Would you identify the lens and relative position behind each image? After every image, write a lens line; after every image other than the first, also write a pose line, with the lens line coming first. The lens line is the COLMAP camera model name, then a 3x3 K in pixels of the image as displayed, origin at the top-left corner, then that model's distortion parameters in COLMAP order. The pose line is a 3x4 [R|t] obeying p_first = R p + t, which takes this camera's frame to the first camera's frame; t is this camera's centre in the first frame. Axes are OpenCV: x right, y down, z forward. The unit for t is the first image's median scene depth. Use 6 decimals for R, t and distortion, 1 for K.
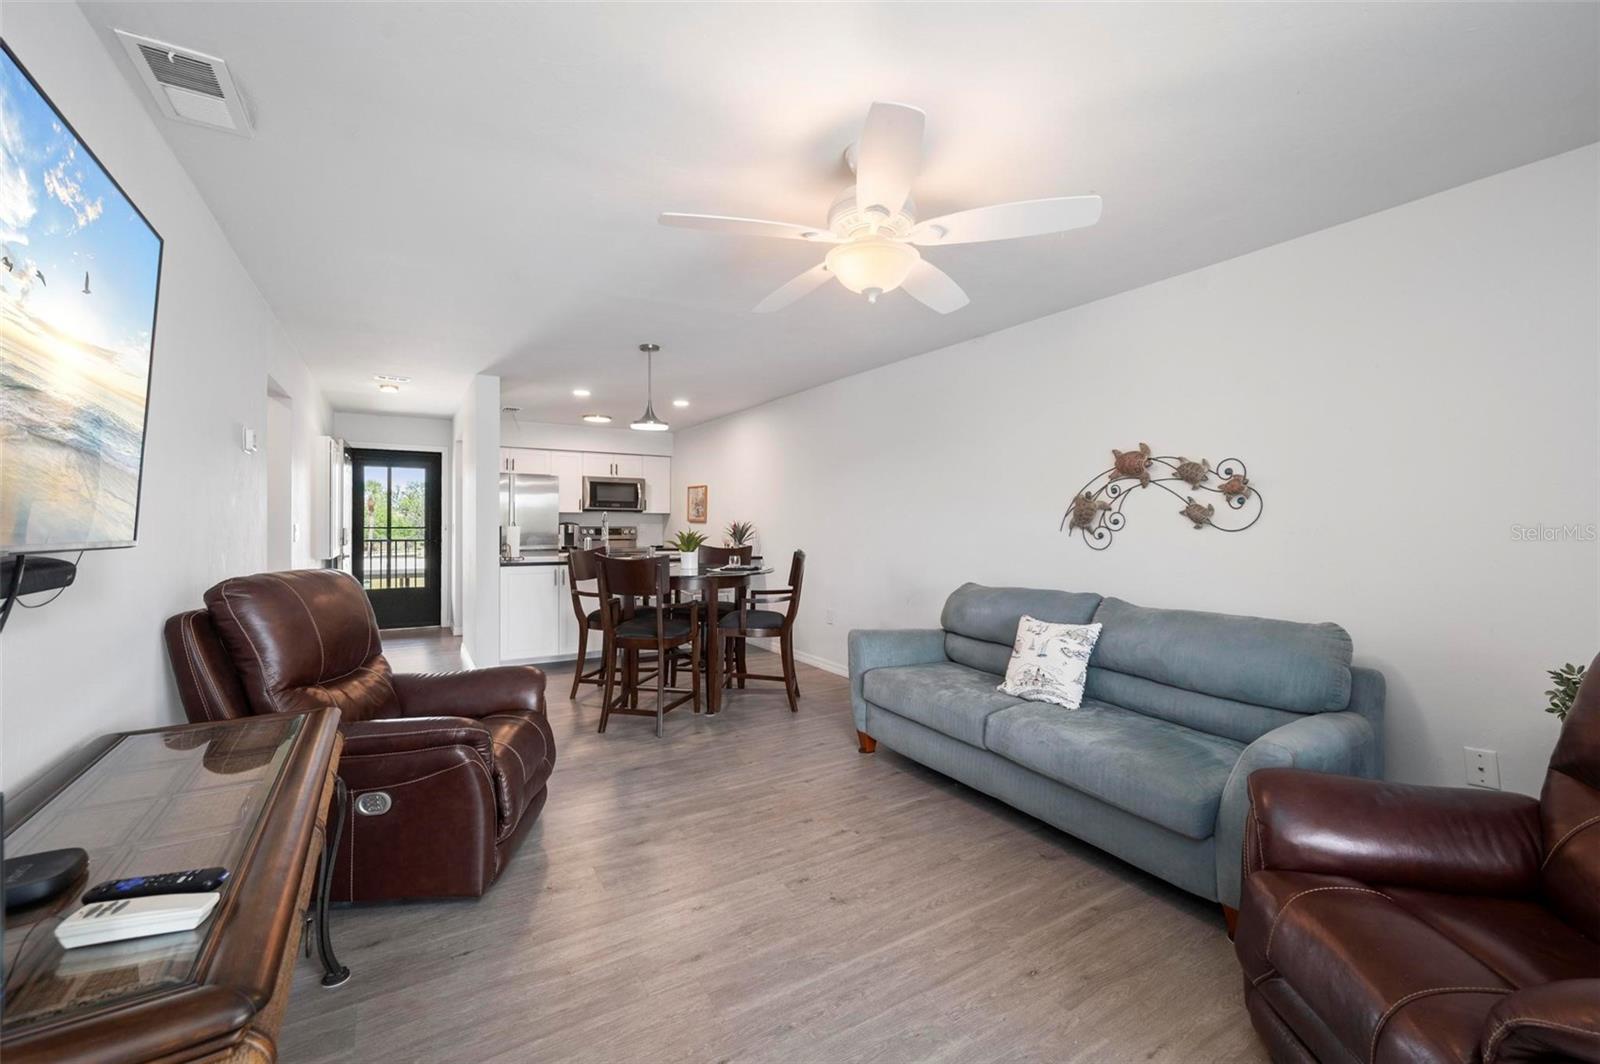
lens RADIAL K [[651.6, 0, 811.3], [0, 651.6, 527.5], [0, 0, 1]] dist [0.000707, 0.000225]
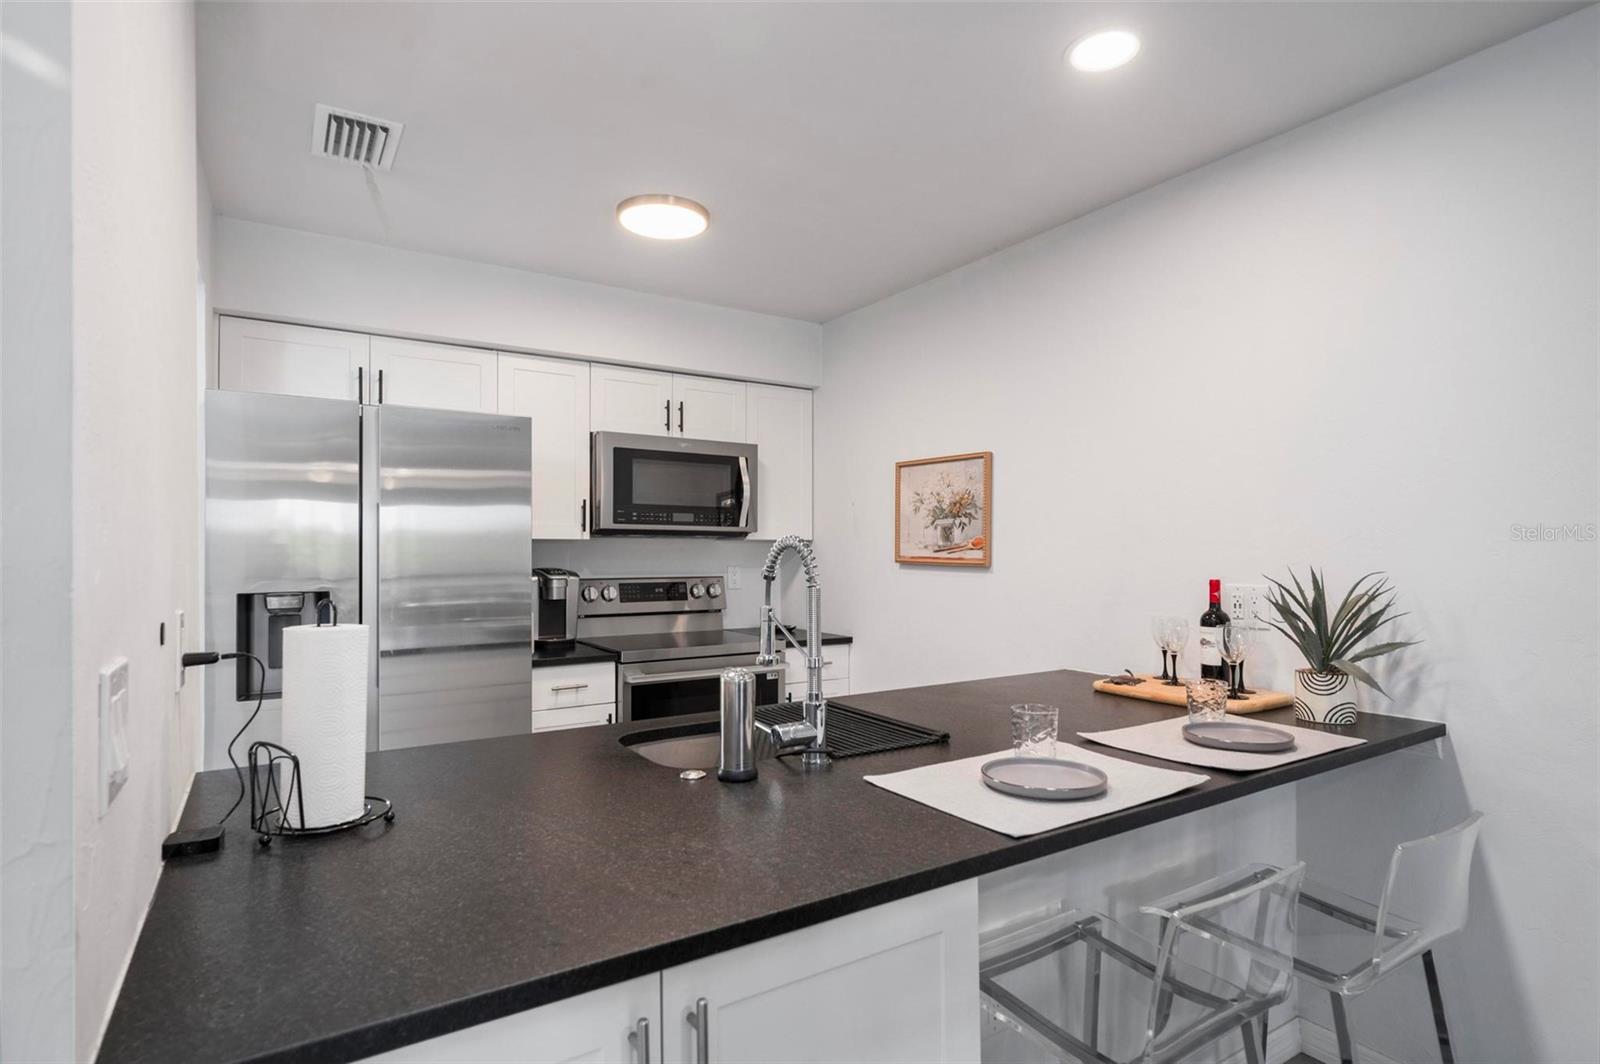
lens RADIAL K [[812.0, 0, 797.5], [0, 812.0, 545.2], [0, 0, 1]] dist [-0.001396, 0.000494]
pose [[0.999983, -0.005599, 0.001644, -0.570515], [0.005624, 0.999854, -0.016105, -0.028996], [-0.001553, 0.016114, 0.999869, 1.348576]]
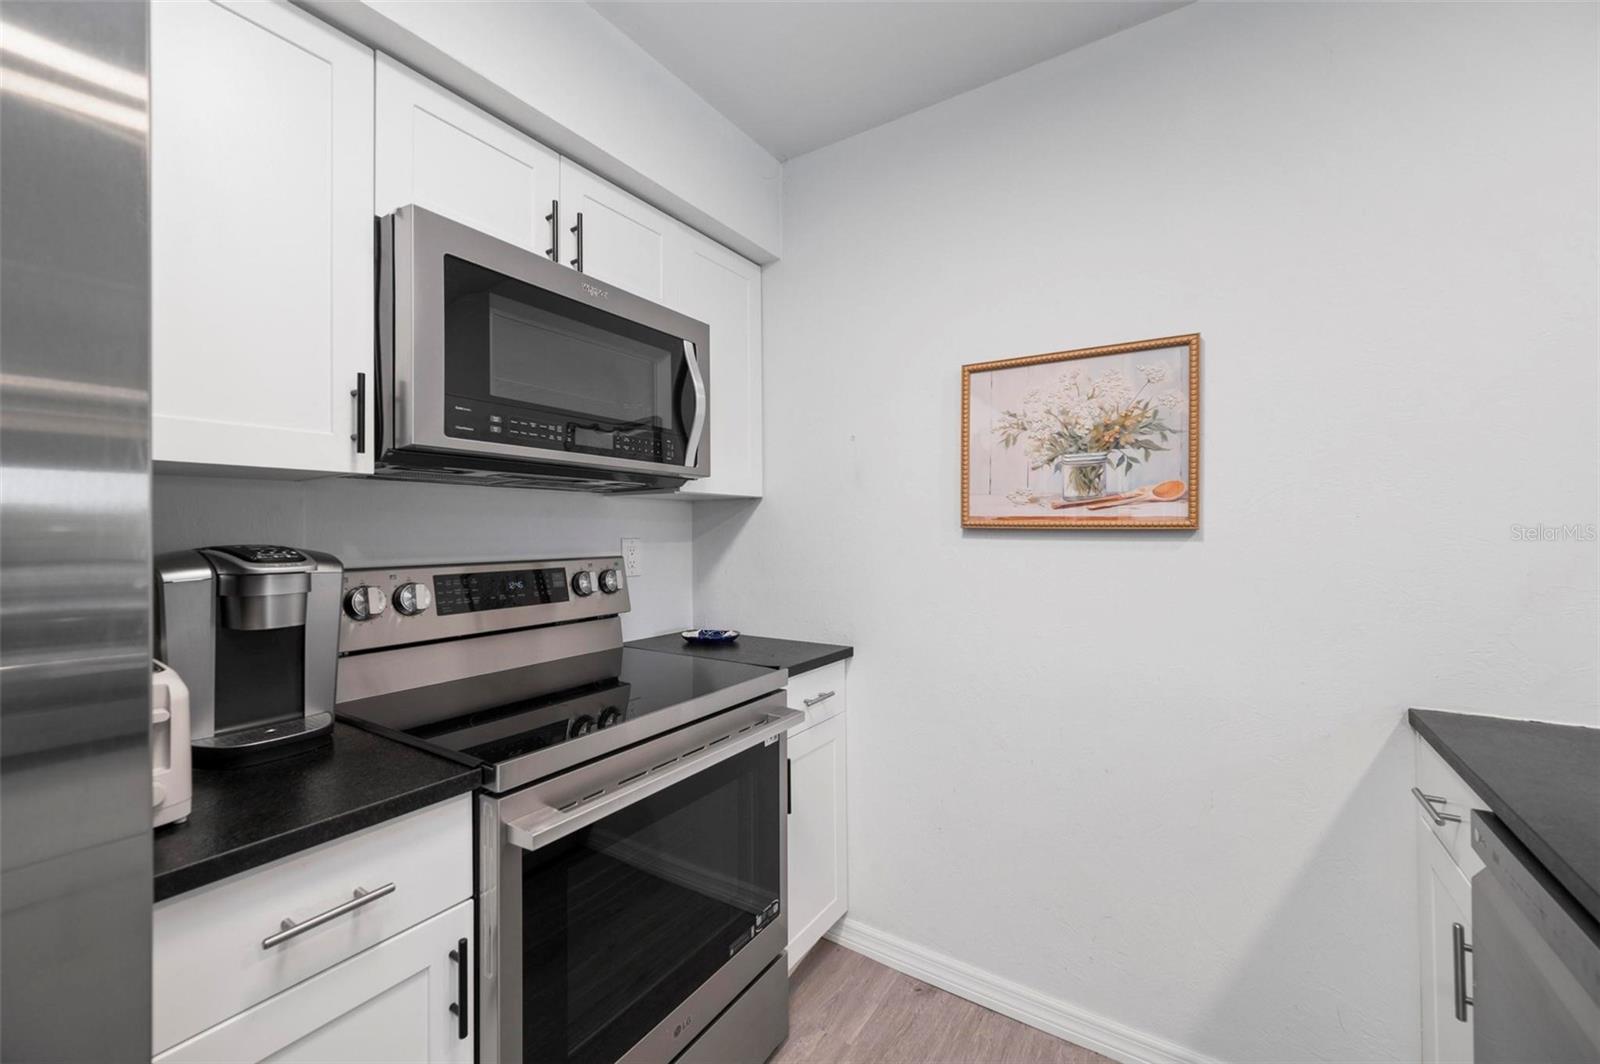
lens RADIAL K [[633.1, 0, 799.5], [0, 633.1, 523.8], [0, 0, 1]] dist [-0.000132, 0.000128]
pose [[0.913934, -0.007476, 0.405794, -0.756841], [0.015060, 0.999766, -0.015499, -0.020176], [-0.405584, 0.020276, 0.913833, 1.963141]]
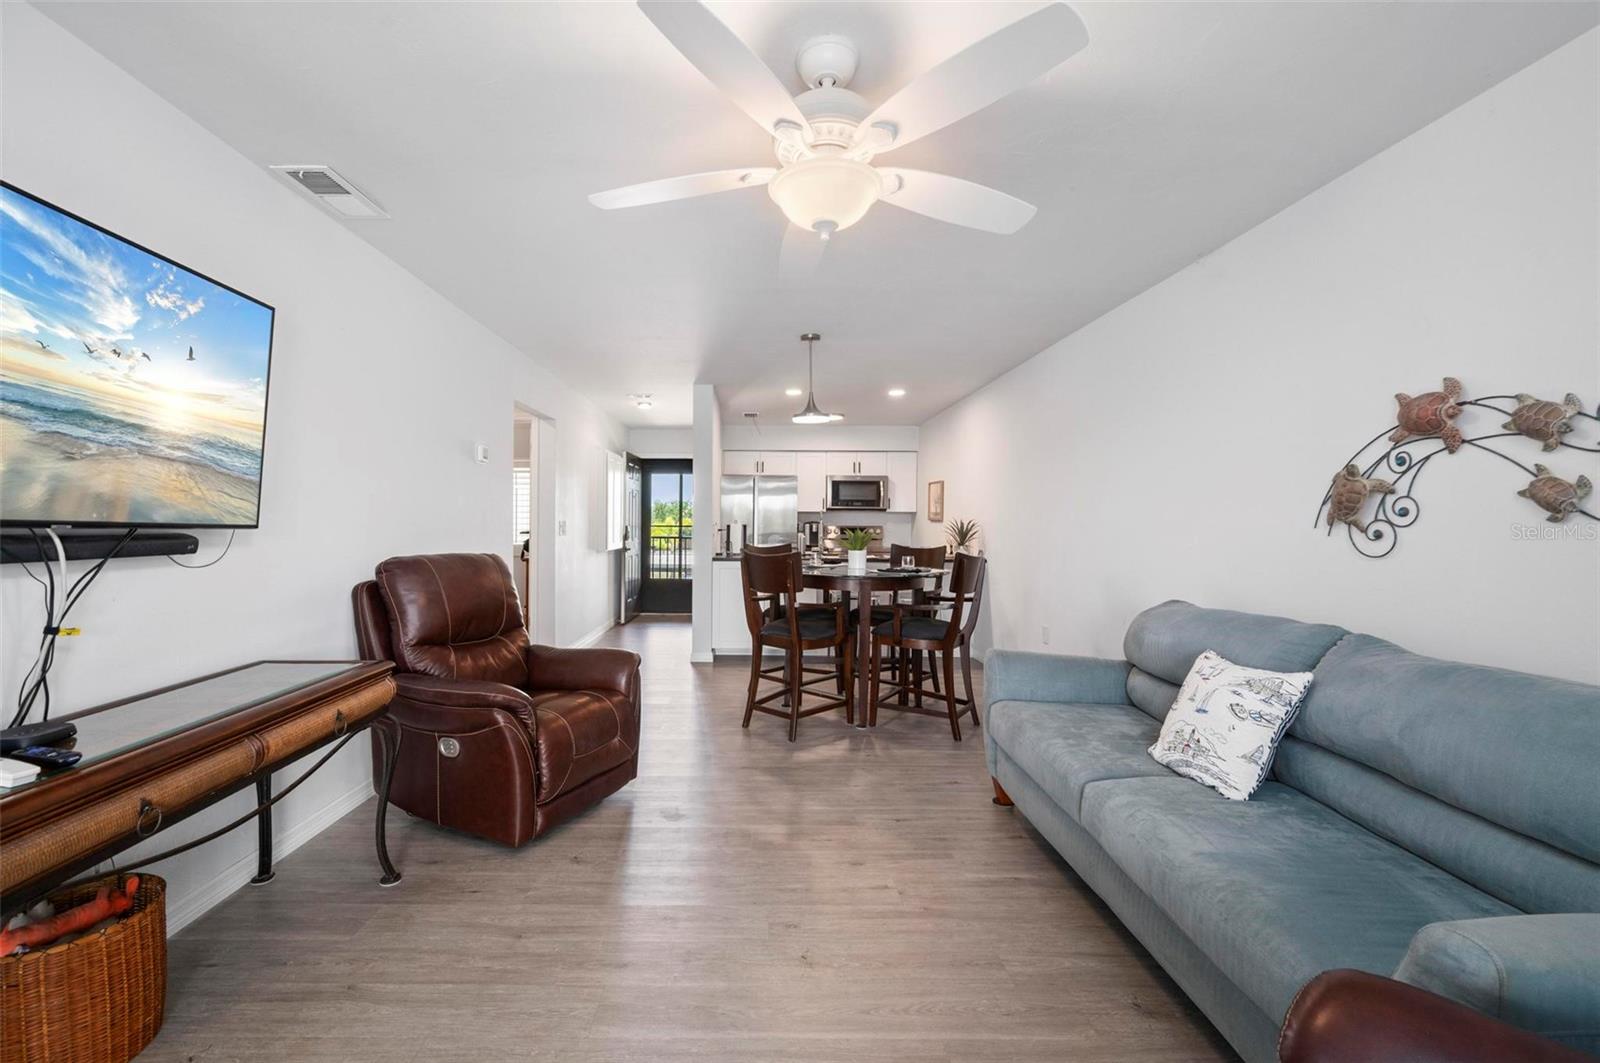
lens RADIAL K [[678.5, 0, 763.2], [0, 678.5, 525.2], [0, 0, 1]] dist [0.001067, 0.000269]
pose [[0.847402, 0.000449, -0.530952, 0.288637], [-0.003802, 0.999979, -0.005223, 0.008783], [0.530938, 0.006444, 0.847386, 0.141018]]
